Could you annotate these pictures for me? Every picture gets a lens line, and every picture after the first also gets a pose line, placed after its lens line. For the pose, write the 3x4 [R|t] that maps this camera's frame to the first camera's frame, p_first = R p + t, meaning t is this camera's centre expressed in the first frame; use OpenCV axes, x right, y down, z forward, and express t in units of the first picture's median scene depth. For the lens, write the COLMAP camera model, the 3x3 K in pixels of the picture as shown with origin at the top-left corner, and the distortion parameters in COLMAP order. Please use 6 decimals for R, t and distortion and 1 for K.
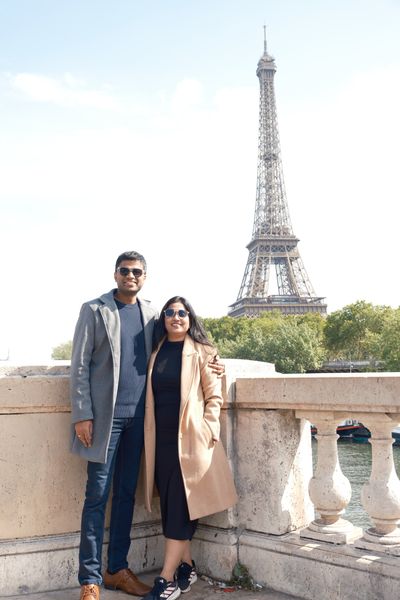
lens RADIAL K [[642.3, 0, 197.3], [0, 642.3, 303.6], [0, 0, 1]] dist [-0.010654, 0.011519]
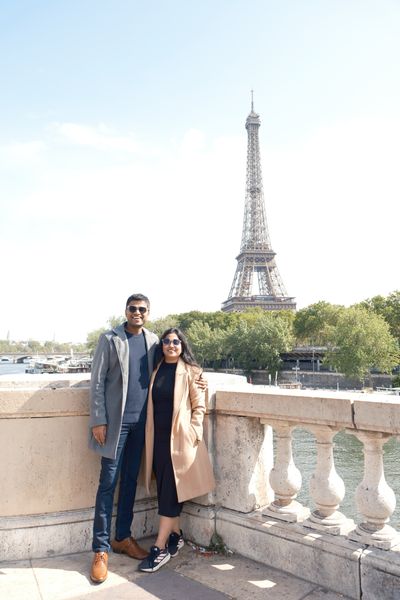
lens RADIAL K [[487.3, 0, 202.7], [0, 487.3, 299.3], [0, 0, 1]] dist [0.007283, -0.003883]
pose [[0.999835, 0.015784, 0.009031, 0.019473], [-0.015774, 0.999875, -0.001157, -0.067015], [-0.009048, 0.001014, 0.999959, -0.000388]]
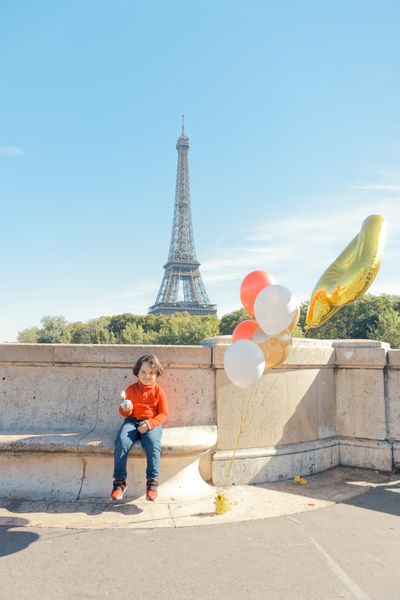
lens RADIAL K [[449.5, 0, 200.3], [0, 449.5, 299.9], [0, 0, 1]] dist [0.013580, 0.004944]
pose [[0.983388, 0.049576, 0.174616, -0.611195], [-0.046959, 0.998714, -0.019092, 0.027565], [-0.175338, 0.010575, 0.984451, -0.076030]]
